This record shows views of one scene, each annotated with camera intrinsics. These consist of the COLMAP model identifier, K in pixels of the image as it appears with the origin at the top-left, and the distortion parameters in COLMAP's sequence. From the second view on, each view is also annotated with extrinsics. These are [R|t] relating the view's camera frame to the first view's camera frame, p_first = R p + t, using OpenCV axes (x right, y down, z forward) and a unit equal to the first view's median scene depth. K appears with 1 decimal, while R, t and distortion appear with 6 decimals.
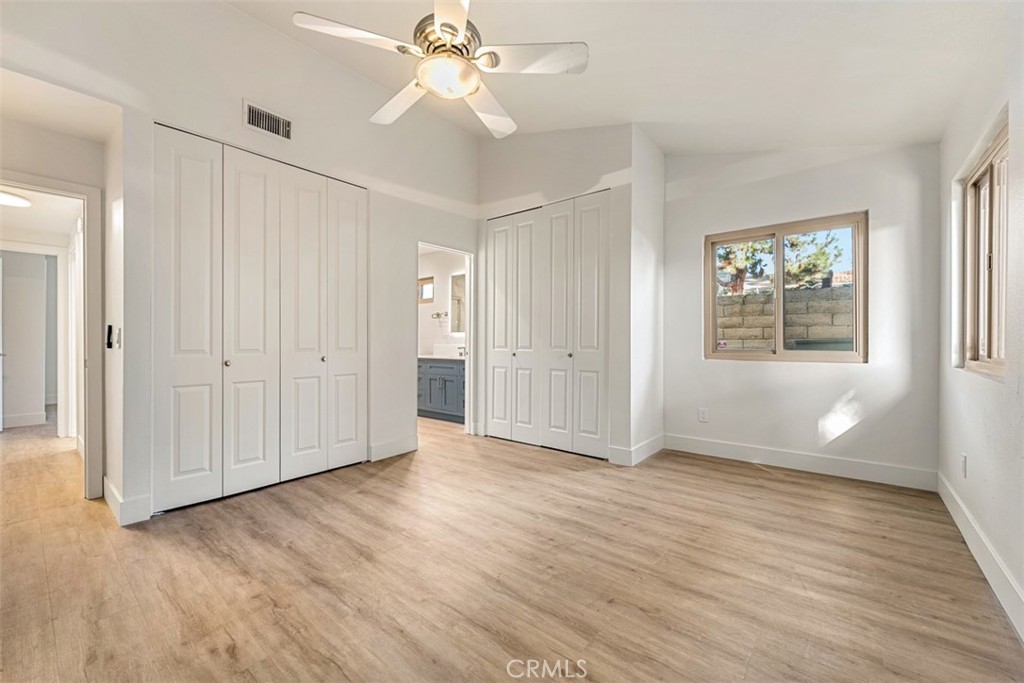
lens RADIAL K [[411.4, 0, 511.2], [0, 411.4, 338.5], [0, 0, 1]] dist [-0.000261, -0.000059]
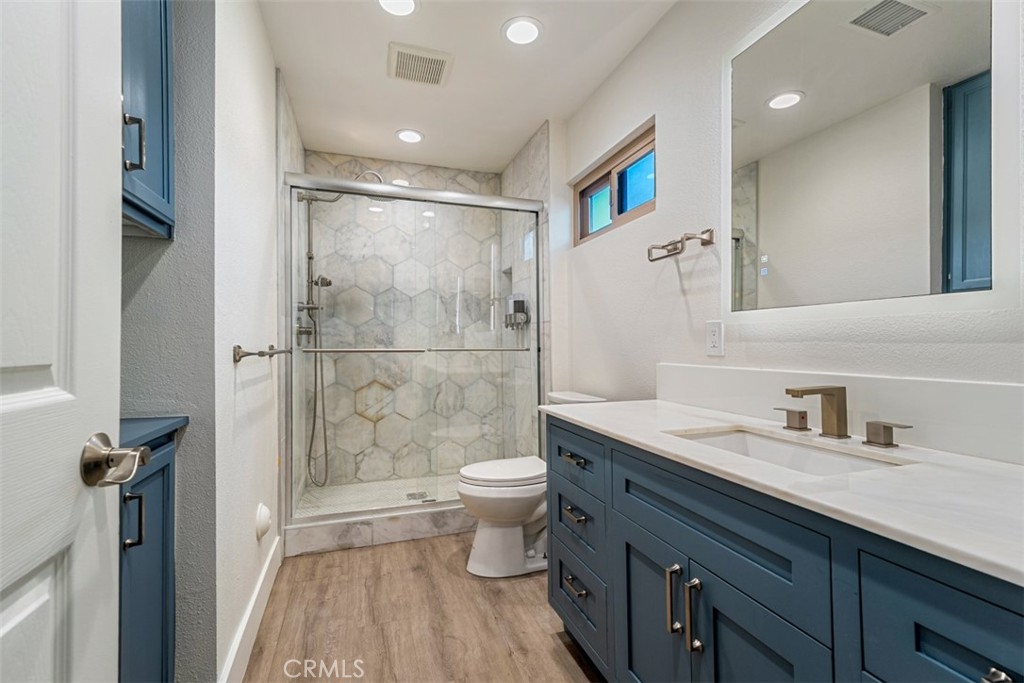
lens RADIAL K [[444.6, 0, 512.3], [0, 444.6, 339.3], [0, 0, 1]] dist [-0.001141, -0.000041]
pose [[0.856383, -0.010633, -0.516231, -0.127281], [0.008027, 0.999941, -0.007280, 0.001717], [0.516278, 0.002091, 0.856418, 0.749741]]
